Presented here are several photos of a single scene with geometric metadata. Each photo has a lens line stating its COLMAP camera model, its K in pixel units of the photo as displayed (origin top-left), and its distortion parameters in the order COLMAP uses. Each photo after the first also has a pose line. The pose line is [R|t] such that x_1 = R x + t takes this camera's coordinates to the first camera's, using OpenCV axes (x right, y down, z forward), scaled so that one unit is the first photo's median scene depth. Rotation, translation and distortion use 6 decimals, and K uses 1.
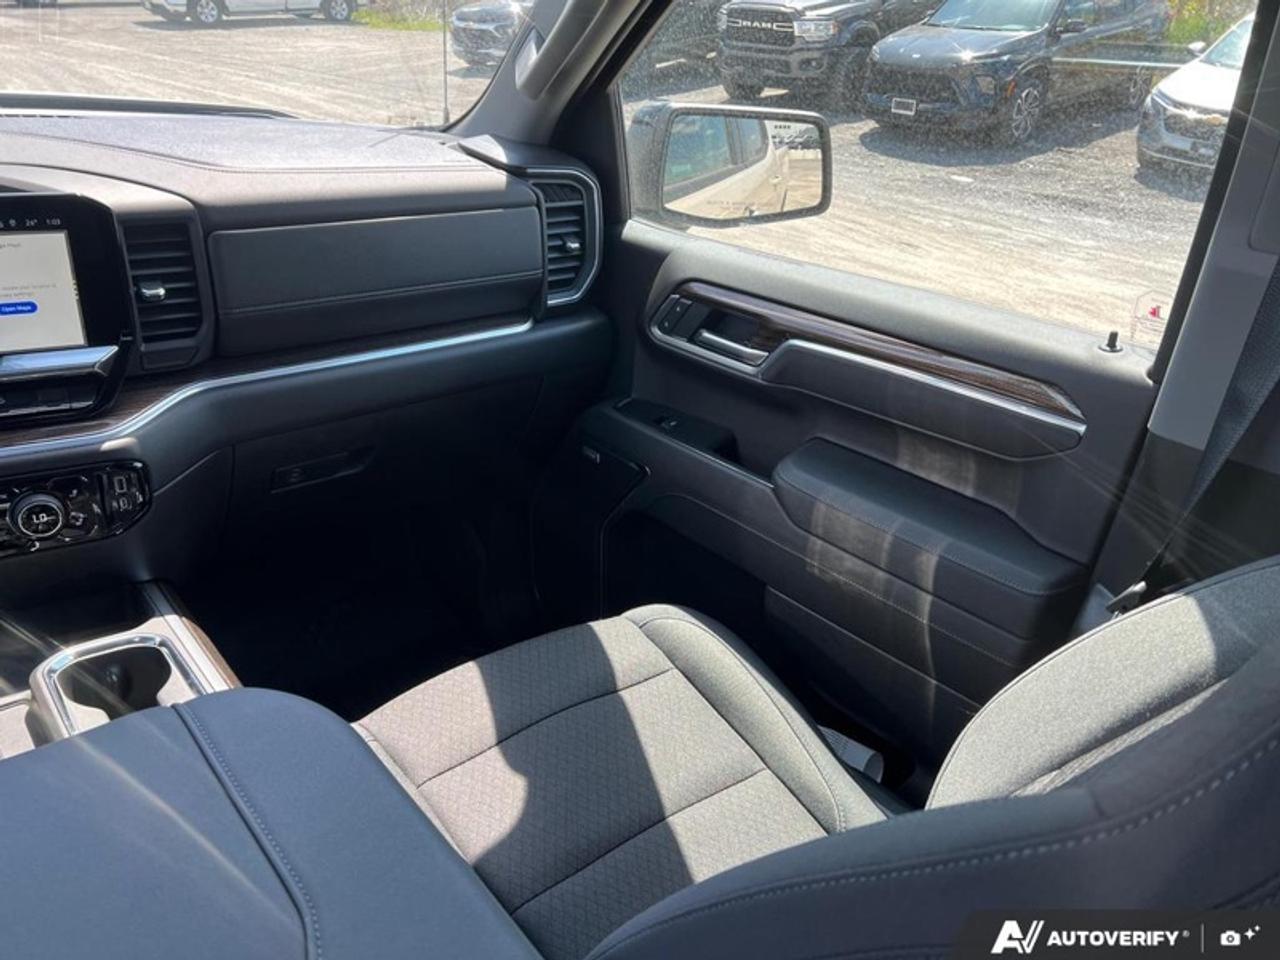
lens RADIAL K [[966.2, 0, 642.8], [0, 966.2, 483.7], [0, 0, 1]] dist [0.053372, -0.059915]
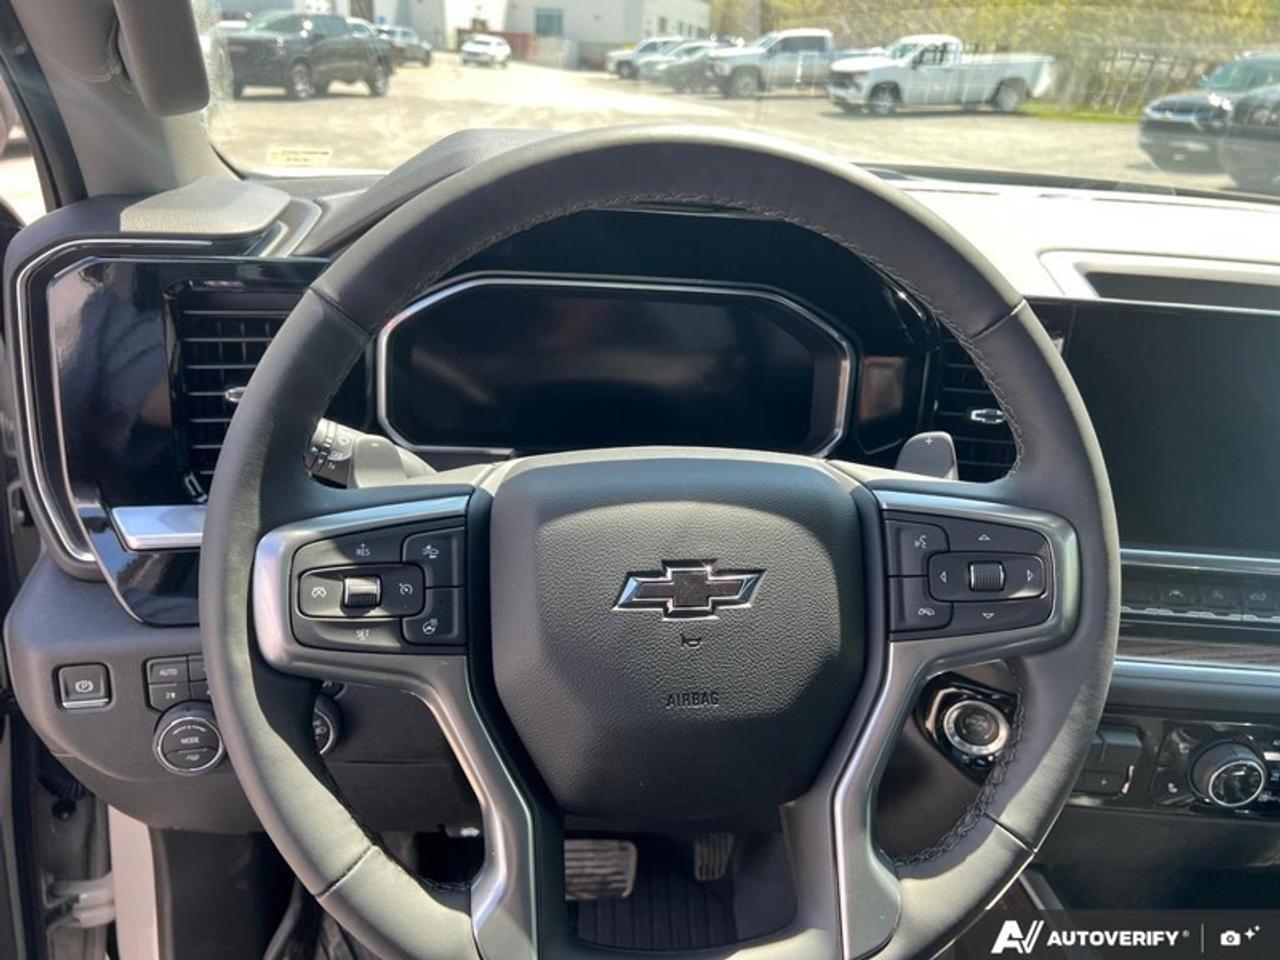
lens RADIAL K [[966.2, 0, 642.8], [0, 966.2, 483.7], [0, 0, 1]] dist [0.053372, -0.059915]
pose [[0.833335, 0.204012, -0.513744, -0.559139], [-0.243973, 0.969723, -0.010659, -0.021424], [0.496015, 0.134222, 0.857877, 0.080461]]
